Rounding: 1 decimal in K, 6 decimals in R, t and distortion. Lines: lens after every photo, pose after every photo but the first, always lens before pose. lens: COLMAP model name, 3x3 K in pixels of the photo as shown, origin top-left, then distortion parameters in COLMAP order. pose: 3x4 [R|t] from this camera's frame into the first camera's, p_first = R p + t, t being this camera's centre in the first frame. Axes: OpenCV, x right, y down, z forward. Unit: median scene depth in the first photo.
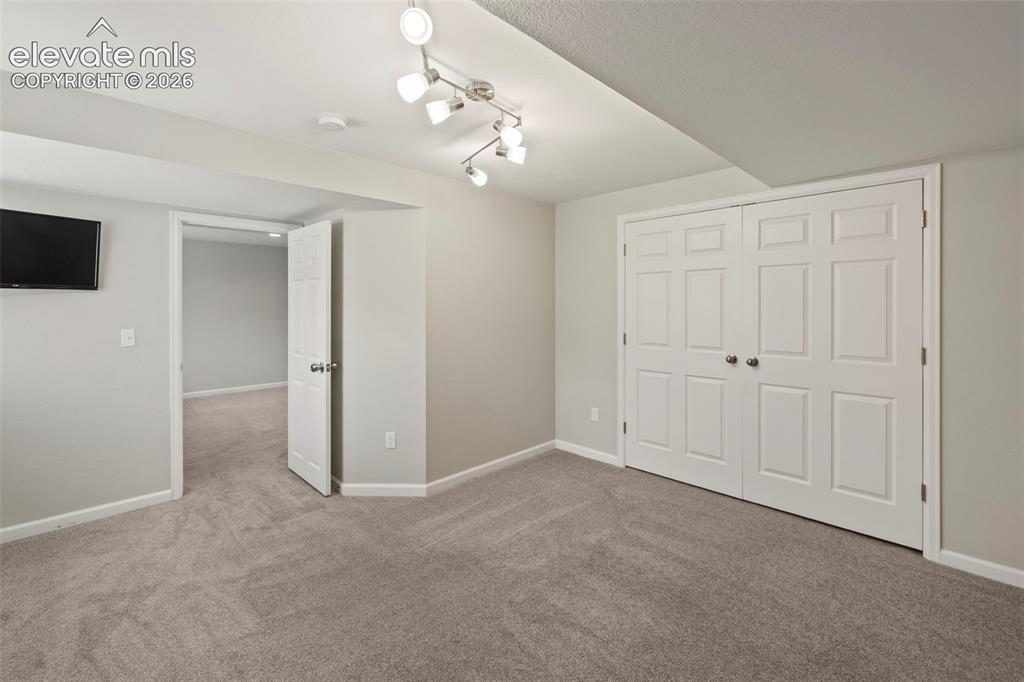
lens RADIAL K [[446.0, 0, 499.8], [0, 446.0, 308.6], [0, 0, 1]] dist [-0.000491, 0.000205]
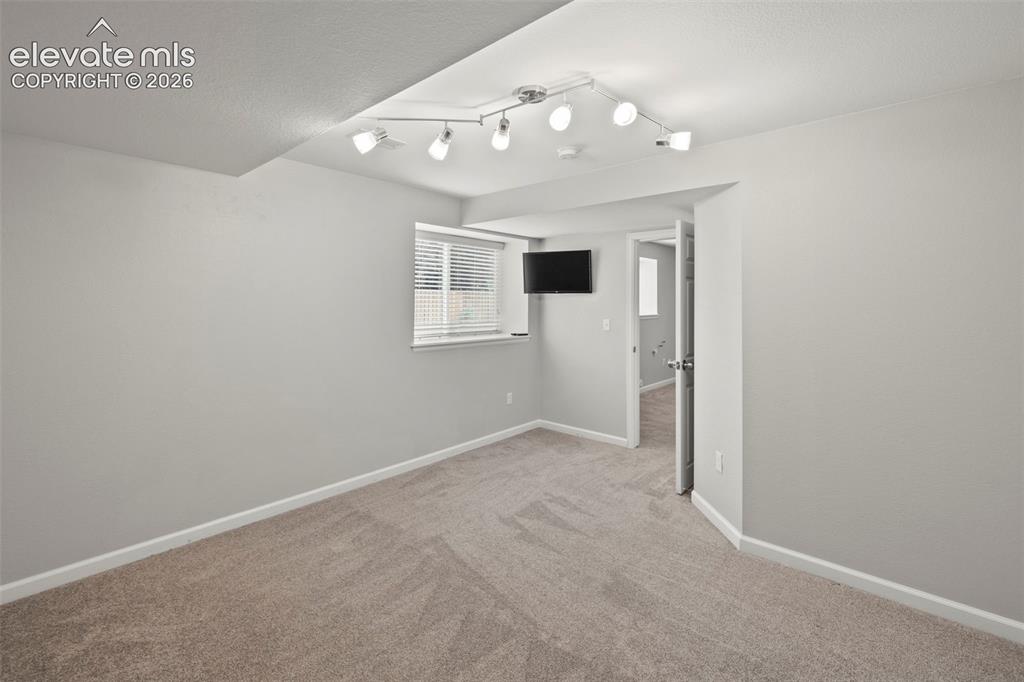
lens RADIAL K [[441.0, 0, 513.1], [0, 441.0, 300.6], [0, 0, 1]] dist [-0.000505, -0.000064]
pose [[0.084392, -0.002380, -0.996430, 0.627569], [-0.015712, 0.999870, -0.003719, -0.005014], [0.996309, 0.015969, 0.084344, 0.590429]]
